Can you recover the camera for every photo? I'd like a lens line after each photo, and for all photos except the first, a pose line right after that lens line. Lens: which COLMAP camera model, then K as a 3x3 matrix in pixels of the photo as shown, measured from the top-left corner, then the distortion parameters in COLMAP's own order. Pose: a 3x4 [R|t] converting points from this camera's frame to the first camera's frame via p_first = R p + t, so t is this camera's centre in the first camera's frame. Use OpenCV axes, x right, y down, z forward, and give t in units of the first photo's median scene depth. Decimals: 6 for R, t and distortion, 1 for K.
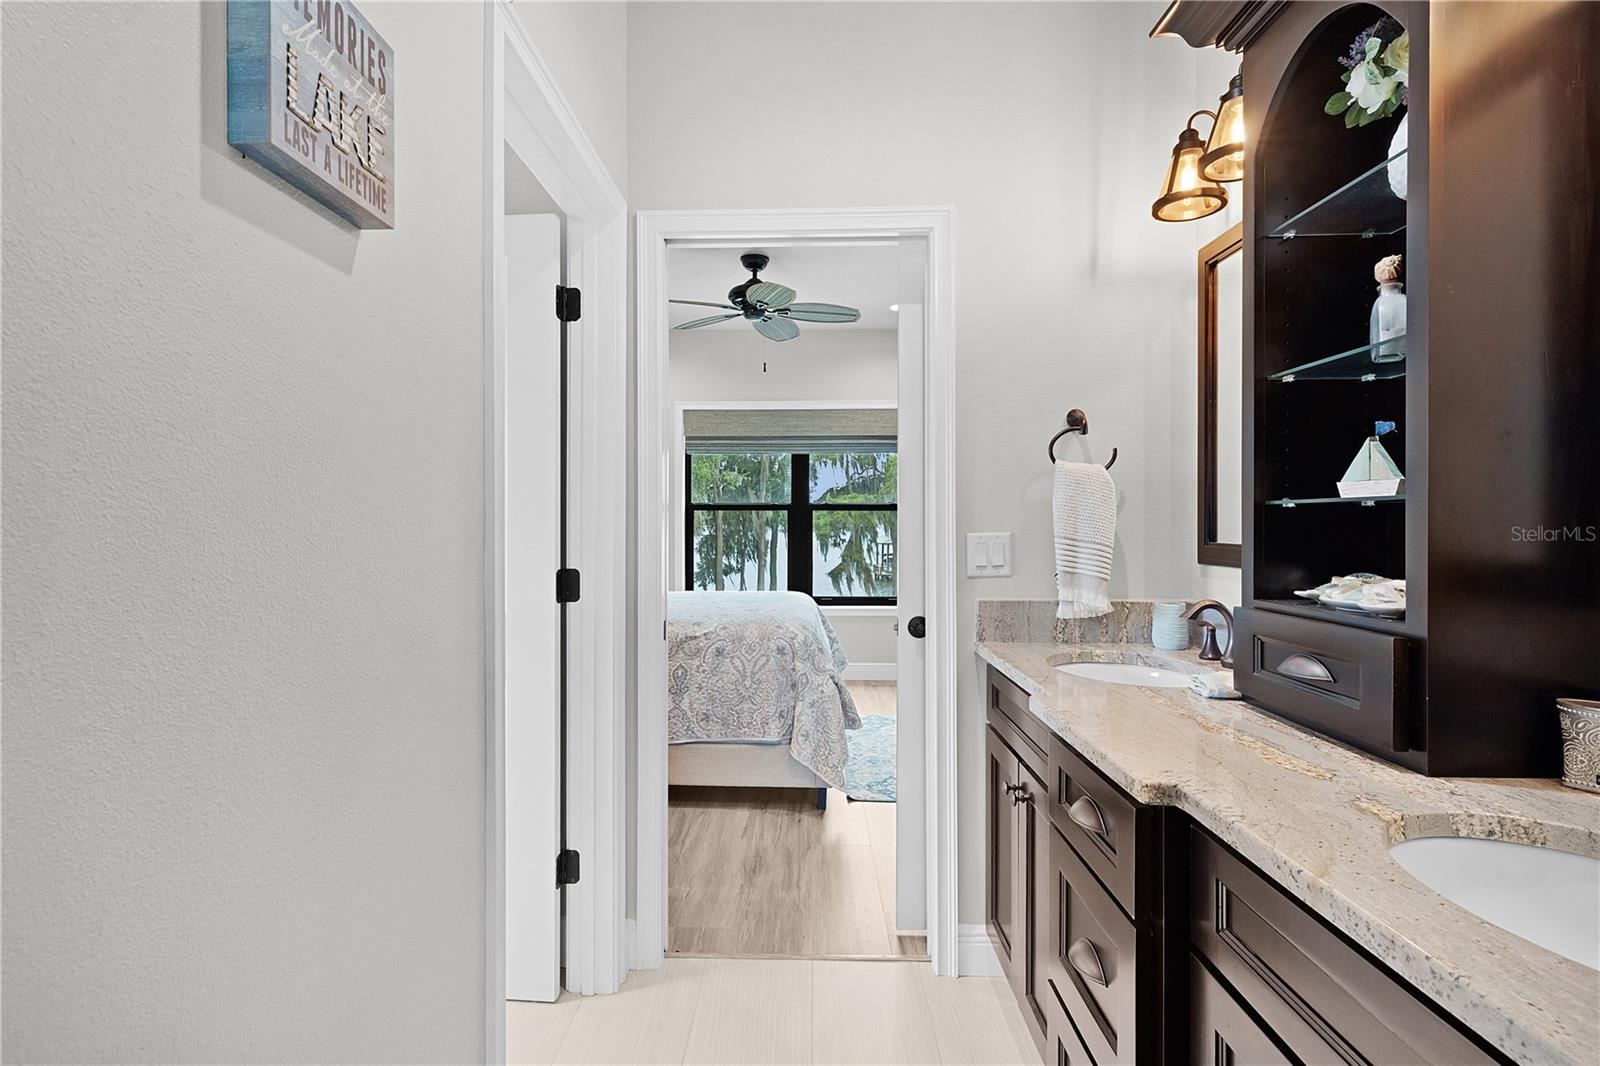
lens RADIAL K [[773.4, 0, 792.8], [0, 773.4, 529.1], [0, 0, 1]] dist [0.000773, -0.000204]
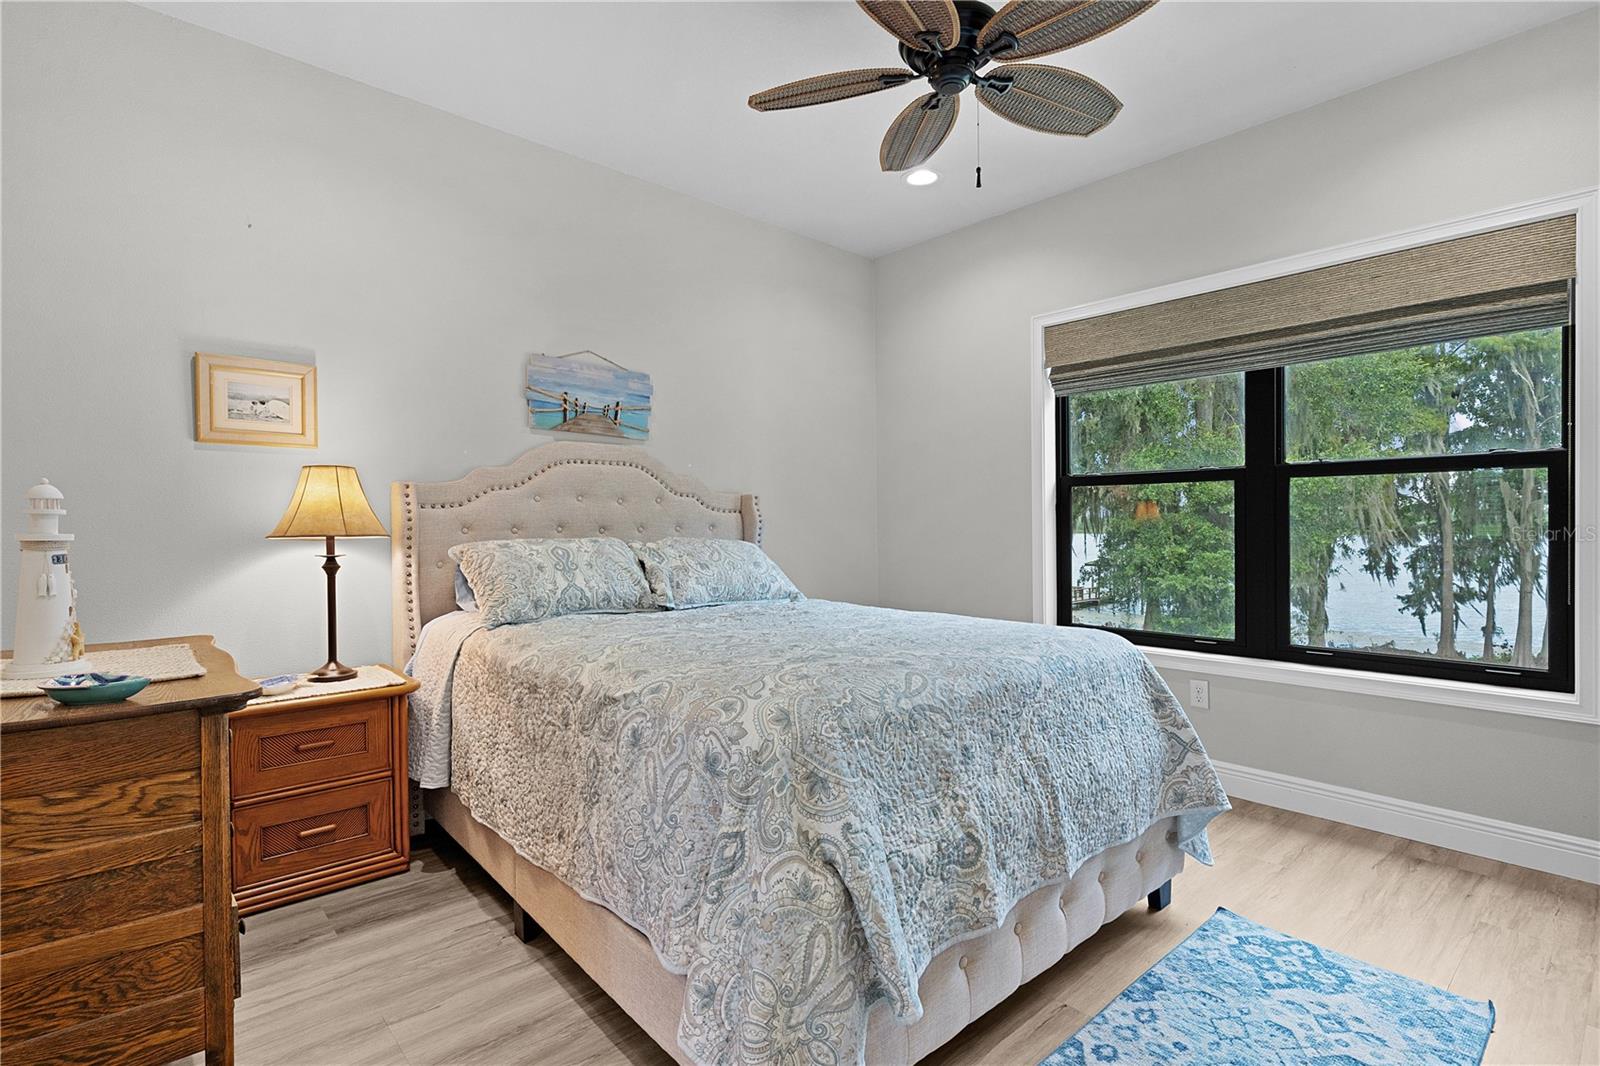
lens RADIAL K [[773.4, 0, 792.8], [0, 773.4, 529.1], [0, 0, 1]] dist [0.000773, -0.000204]
pose [[0.673433, -0.000547, -0.739248, 0.183401], [-0.007792, 0.999939, -0.007838, 0.016703], [0.739207, 0.011039, 0.673388, 0.411060]]
